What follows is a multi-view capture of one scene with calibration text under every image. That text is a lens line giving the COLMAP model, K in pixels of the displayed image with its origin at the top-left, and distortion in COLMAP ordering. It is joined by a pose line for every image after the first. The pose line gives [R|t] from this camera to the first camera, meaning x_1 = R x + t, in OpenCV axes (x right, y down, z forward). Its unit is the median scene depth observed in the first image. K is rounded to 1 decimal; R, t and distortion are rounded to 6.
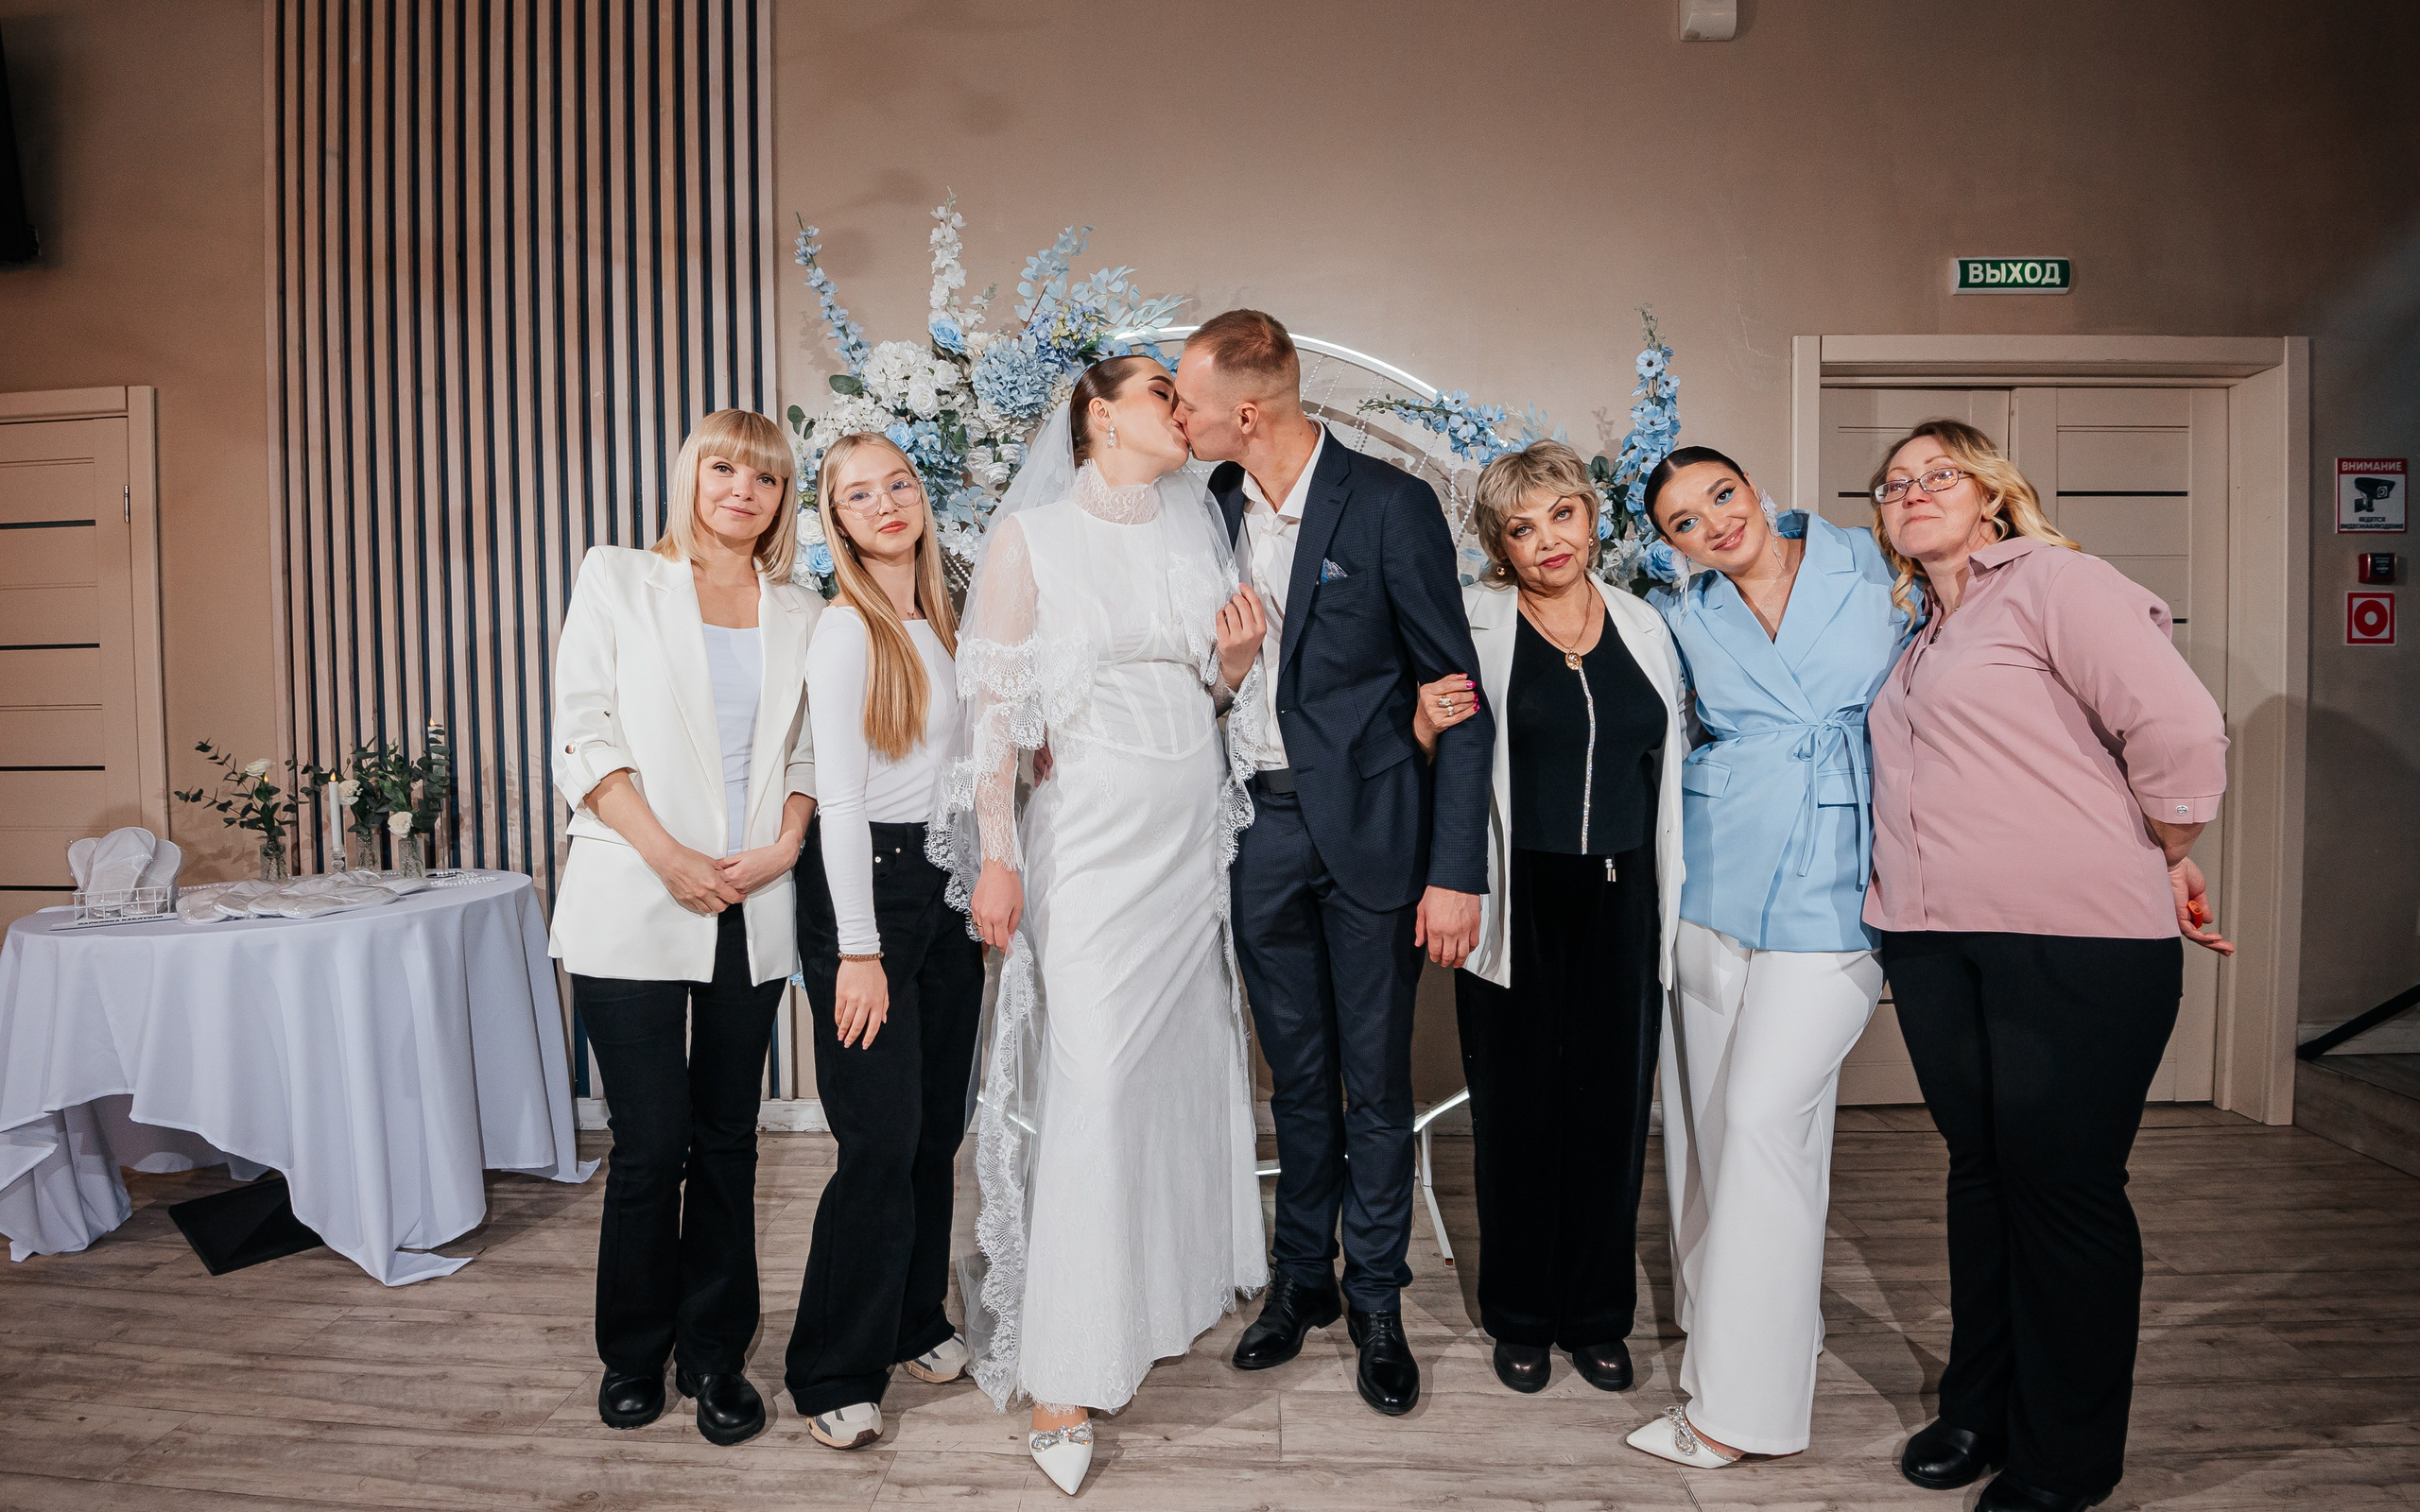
lens RADIAL K [[1139.2, 0, 1202.9], [0, 1139.2, 745.5], [0, 0, 1]] dist [-0.004093, -0.028241]
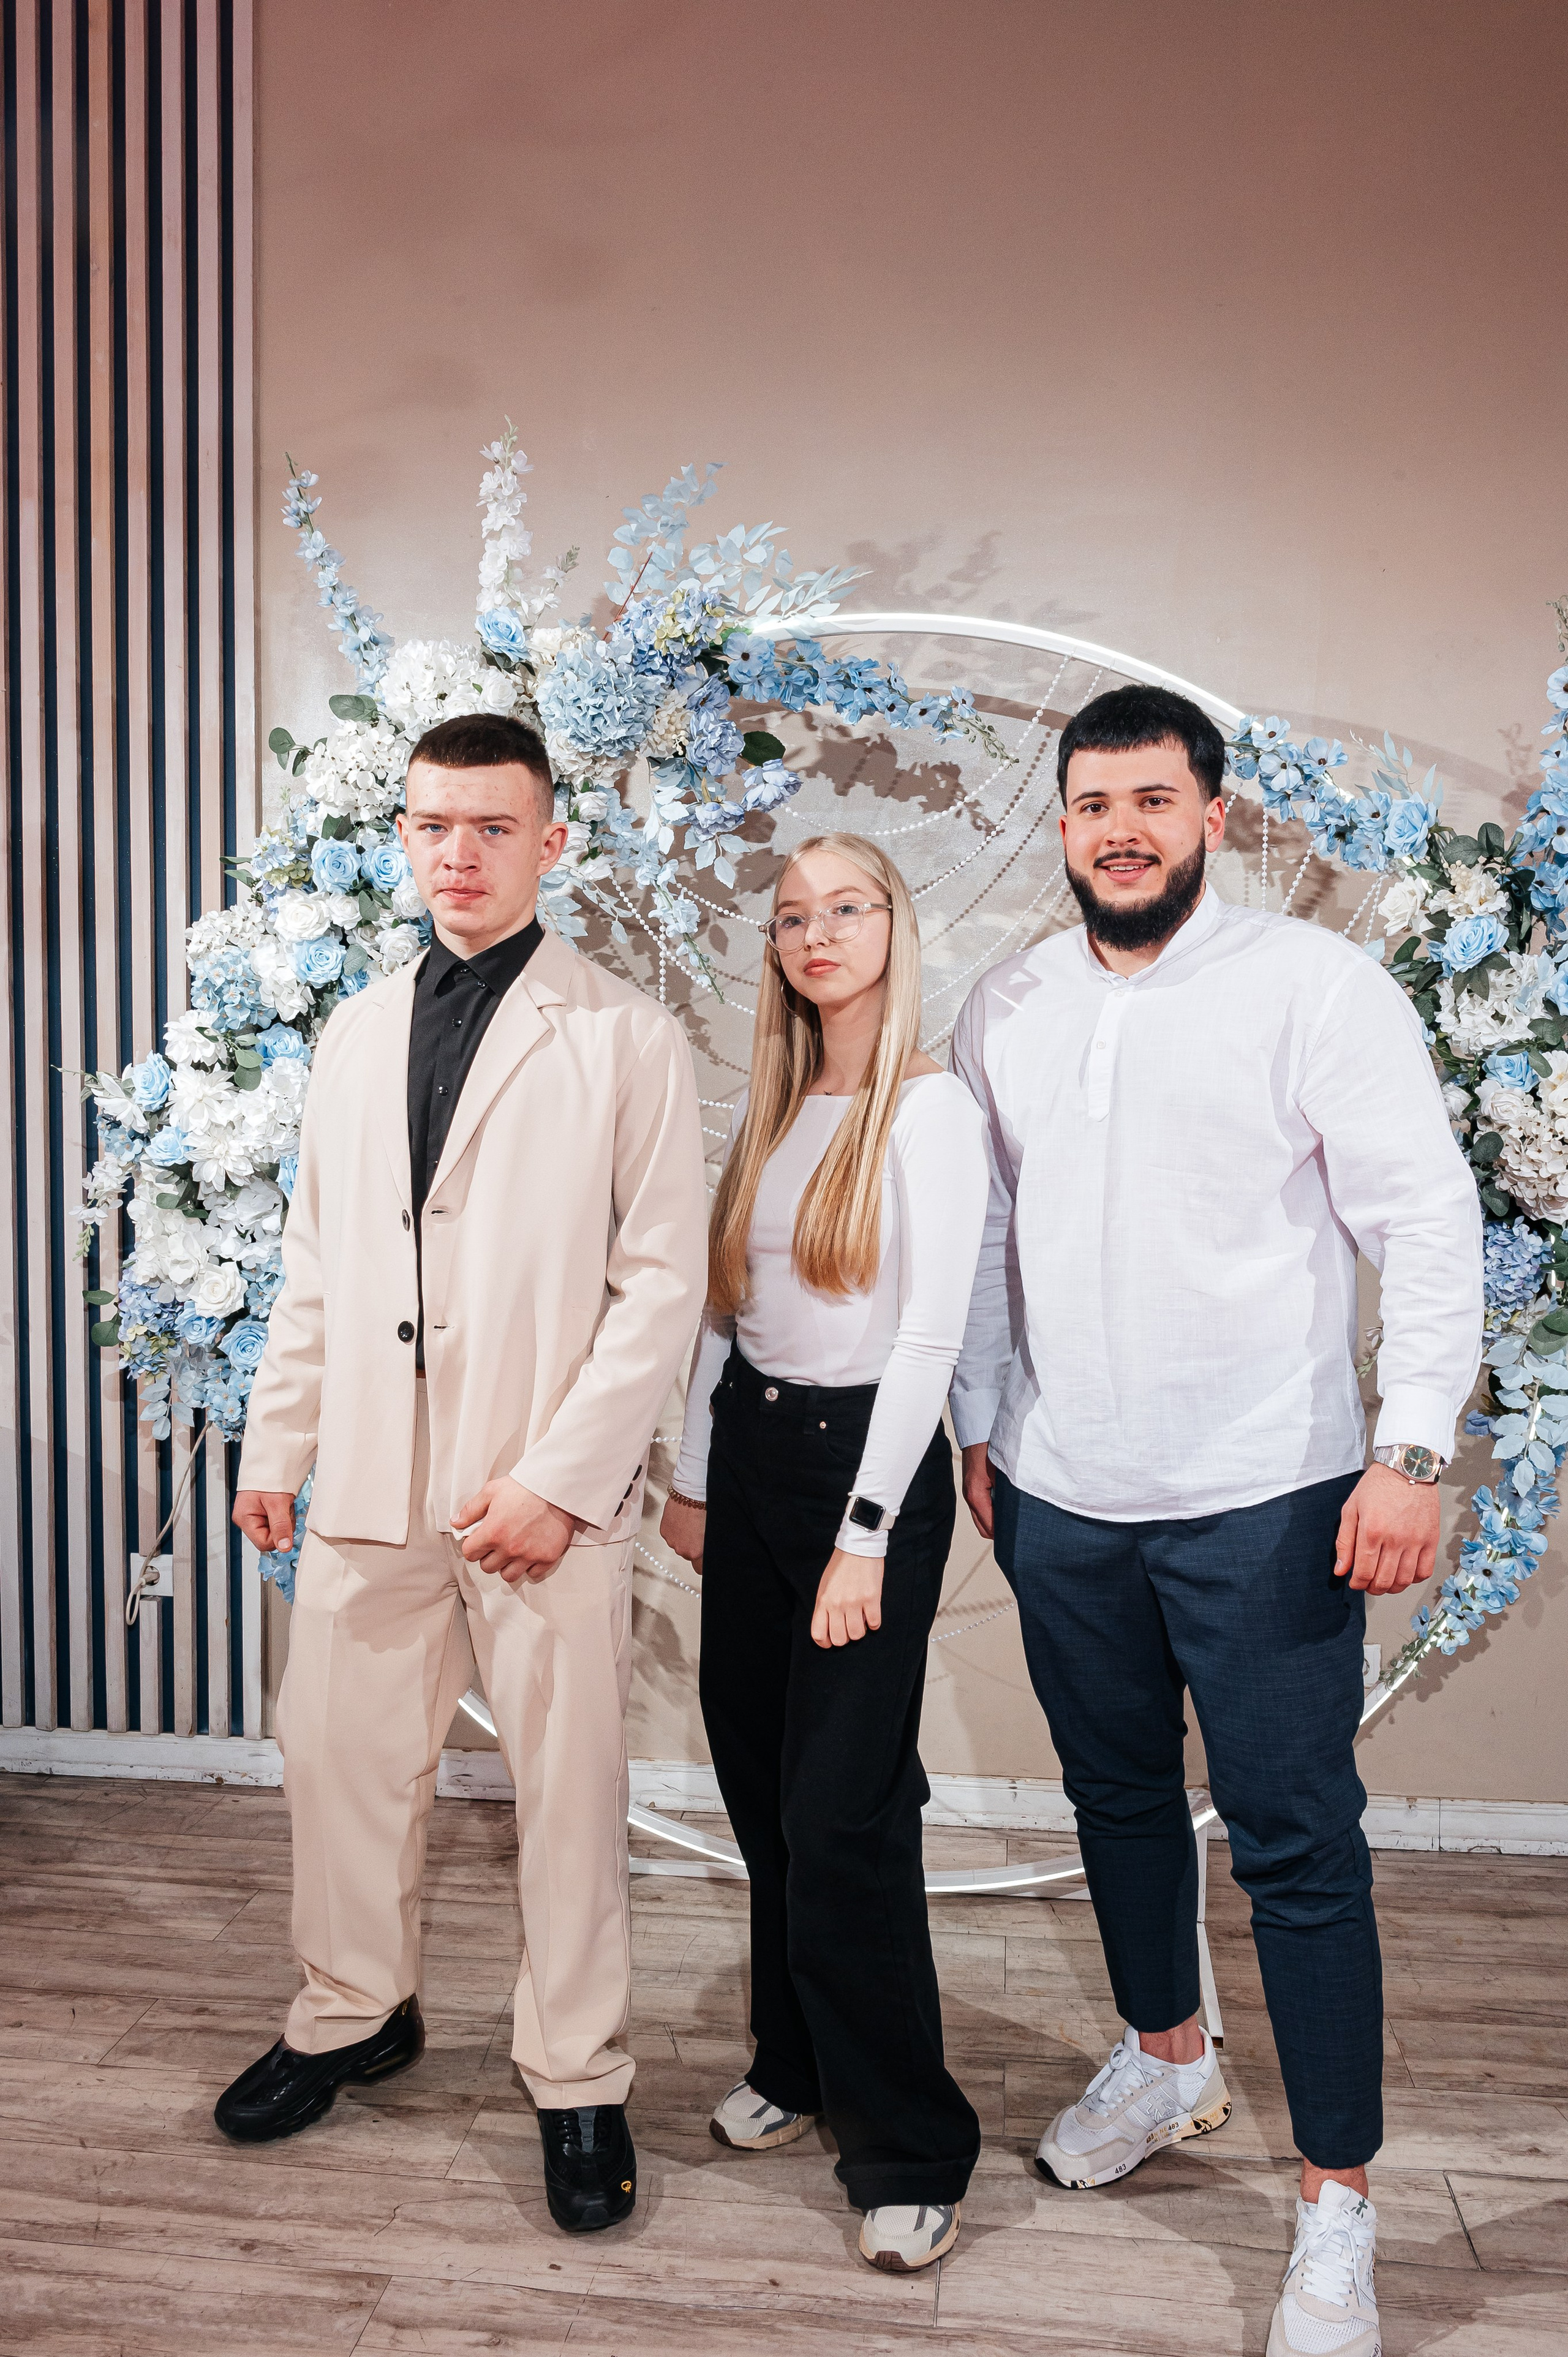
lens RADIAL K [[1844.9, 0, 792.7], [0, 1844.9, 1178.9], [0, 0, 1]] dist [-0.018462, -0.004121]
pose [[0.996984, 0.023229, -0.074049, 0.034633], [-0.021855, 0.999574, 0.019321, -0.063412], [0.074467, -0.017645, 0.997067, -0.078472]]
